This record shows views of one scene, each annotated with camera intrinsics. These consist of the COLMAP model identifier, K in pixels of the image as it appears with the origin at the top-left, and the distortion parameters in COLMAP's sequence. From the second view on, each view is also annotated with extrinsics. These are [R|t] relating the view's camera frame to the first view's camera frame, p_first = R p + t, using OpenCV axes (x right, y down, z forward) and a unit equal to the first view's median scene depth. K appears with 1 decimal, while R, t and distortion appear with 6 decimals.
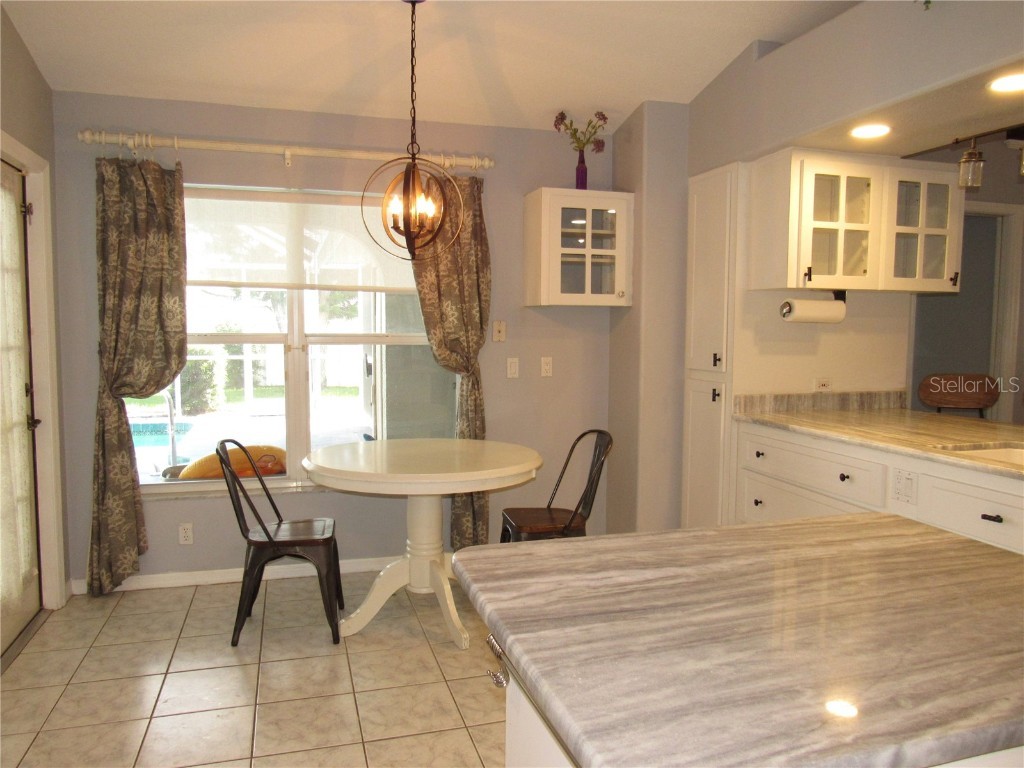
lens RADIAL K [[755.8, 0, 516.0], [0, 755.8, 384.4], [0, 0, 1]] dist [-0.032728, 0.006954]
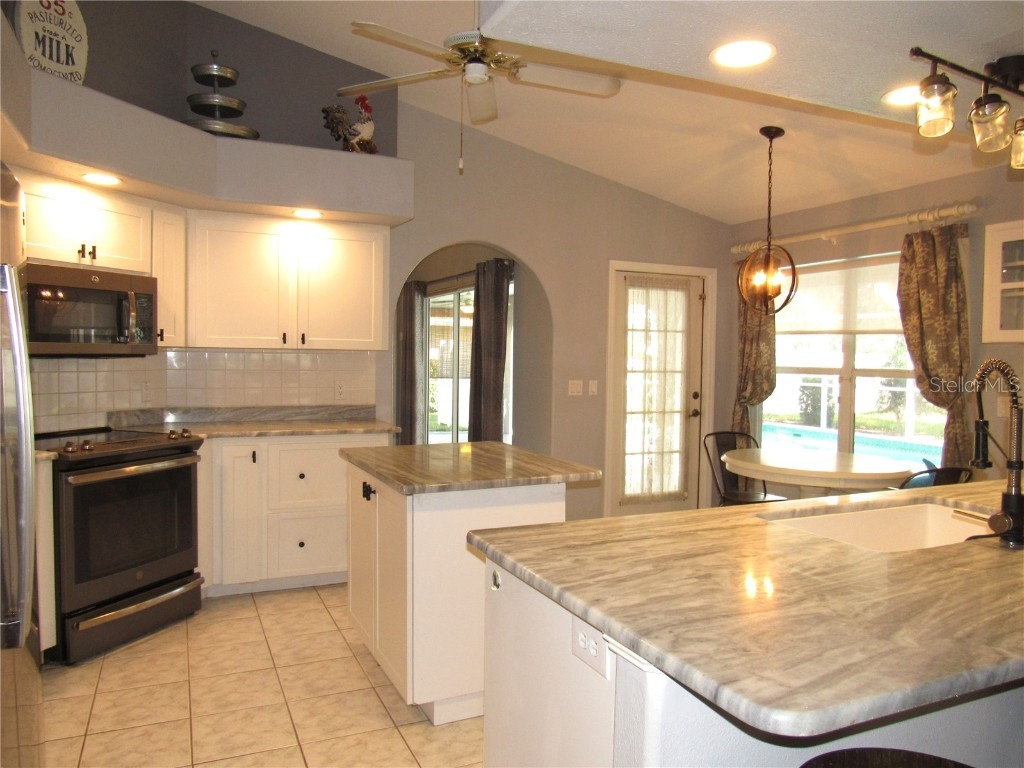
lens RADIAL K [[755.8, 0, 516.0], [0, 755.8, 384.4], [0, 0, 1]] dist [-0.032728, 0.006954]
pose [[0.135983, 0.033303, -0.990151, 0.938651], [-0.082171, 0.996370, 0.022227, -0.020494], [0.987298, 0.078339, 0.138226, 0.256058]]
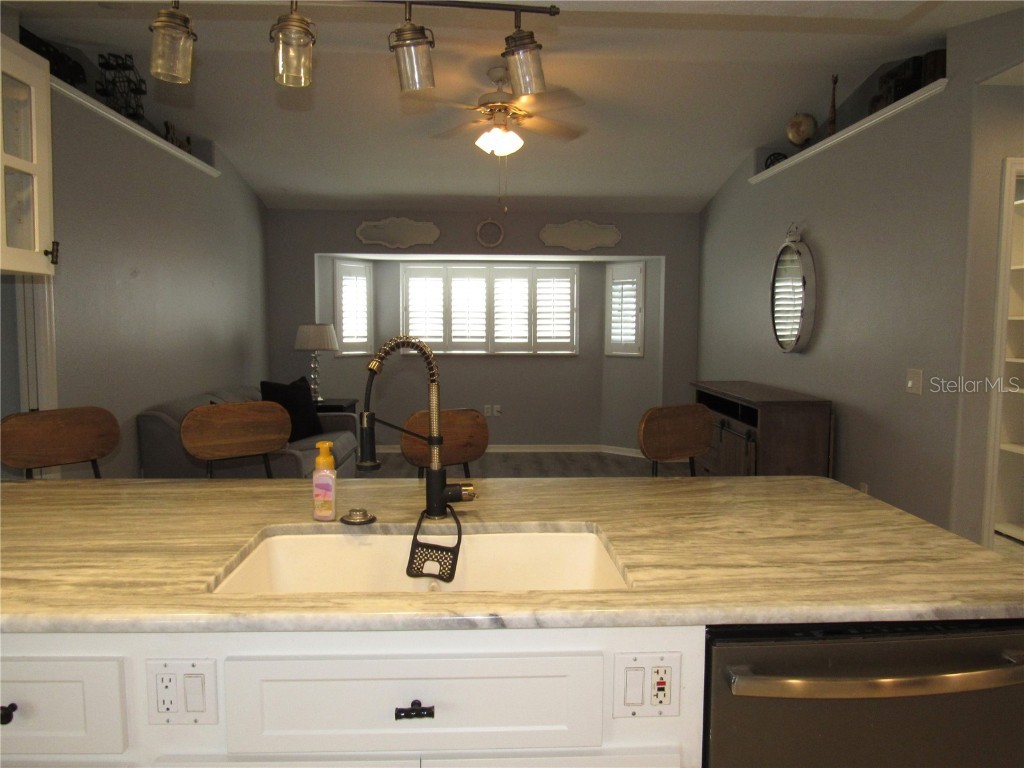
lens RADIAL K [[755.8, 0, 516.0], [0, 755.8, 384.4], [0, 0, 1]] dist [-0.032728, 0.006954]
pose [[0.241311, -0.086015, 0.966628, 0.093405], [0.068241, 0.995103, 0.071513, -0.050251], [-0.968046, 0.048707, 0.245999, 0.464090]]
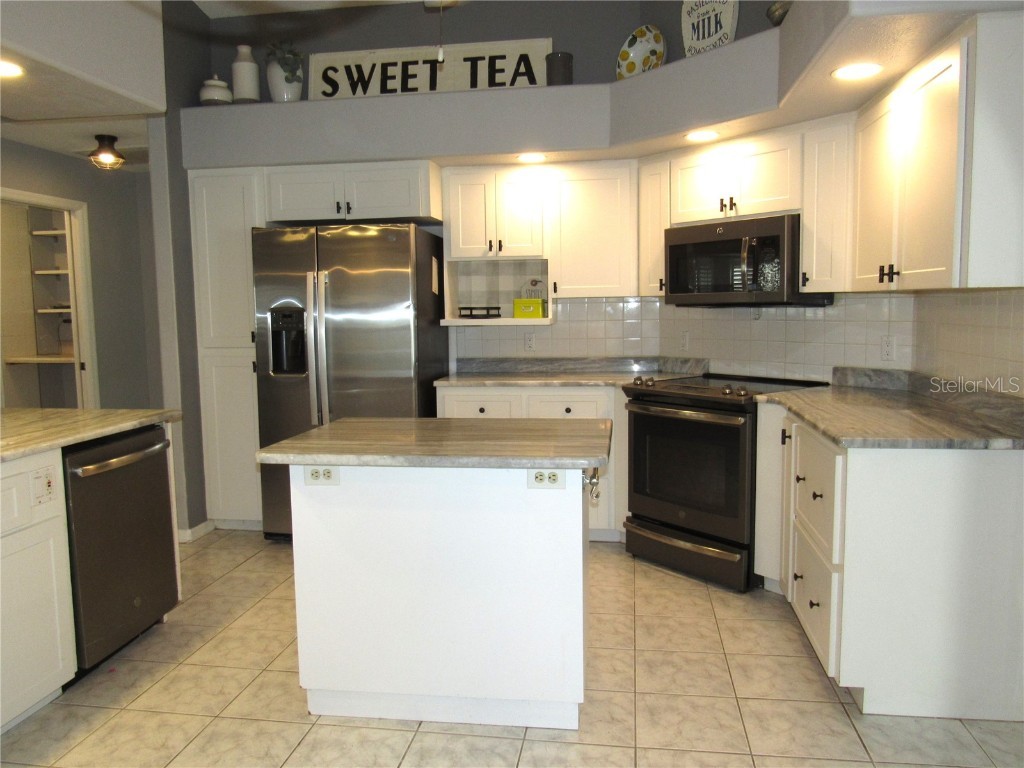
lens RADIAL K [[779.2, 0, 512.0], [0, 779.2, 384.0], [0, 0, 1]] dist [-0.024510, 0.003189]
pose [[-0.901759, -0.039187, 0.430459, -0.217062], [0.038103, 0.984798, 0.169473, -0.071068], [-0.430557, 0.169225, -0.886557, 0.879319]]
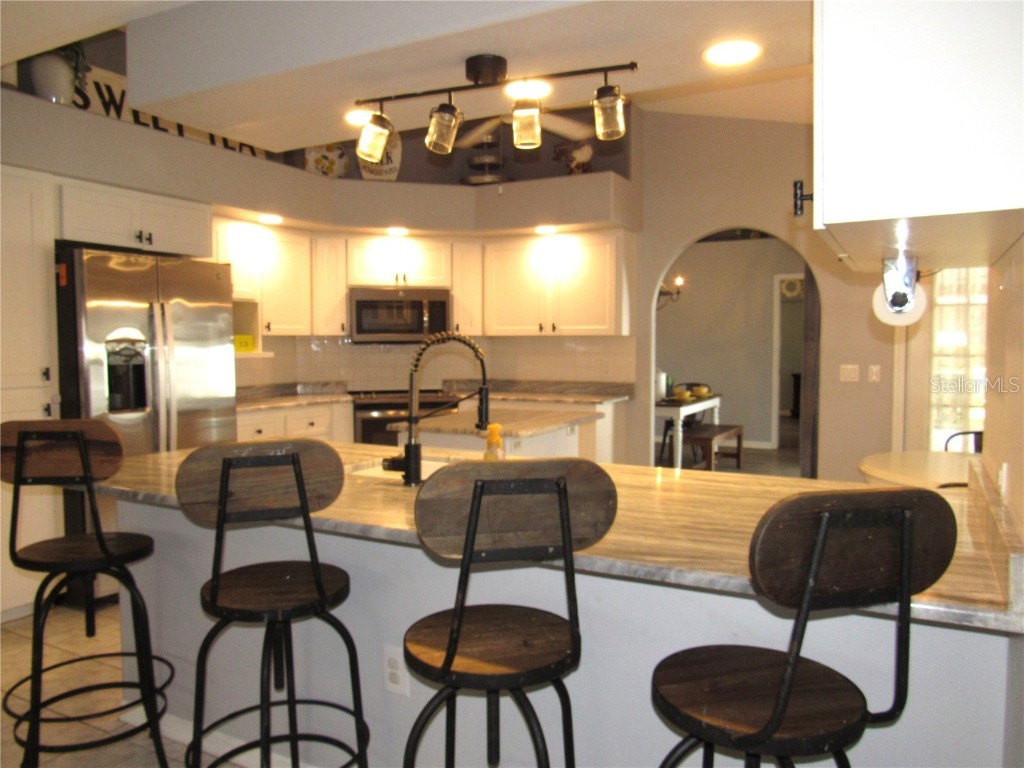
lens RADIAL K [[755.8, 0, 516.0], [0, 755.8, 384.4], [0, 0, 1]] dist [-0.032728, 0.006954]
pose [[-0.701307, 0.033926, -0.712051, 0.860004], [-0.054472, 0.993396, 0.100981, -0.071088], [0.710775, 0.109605, -0.694828, 1.057140]]
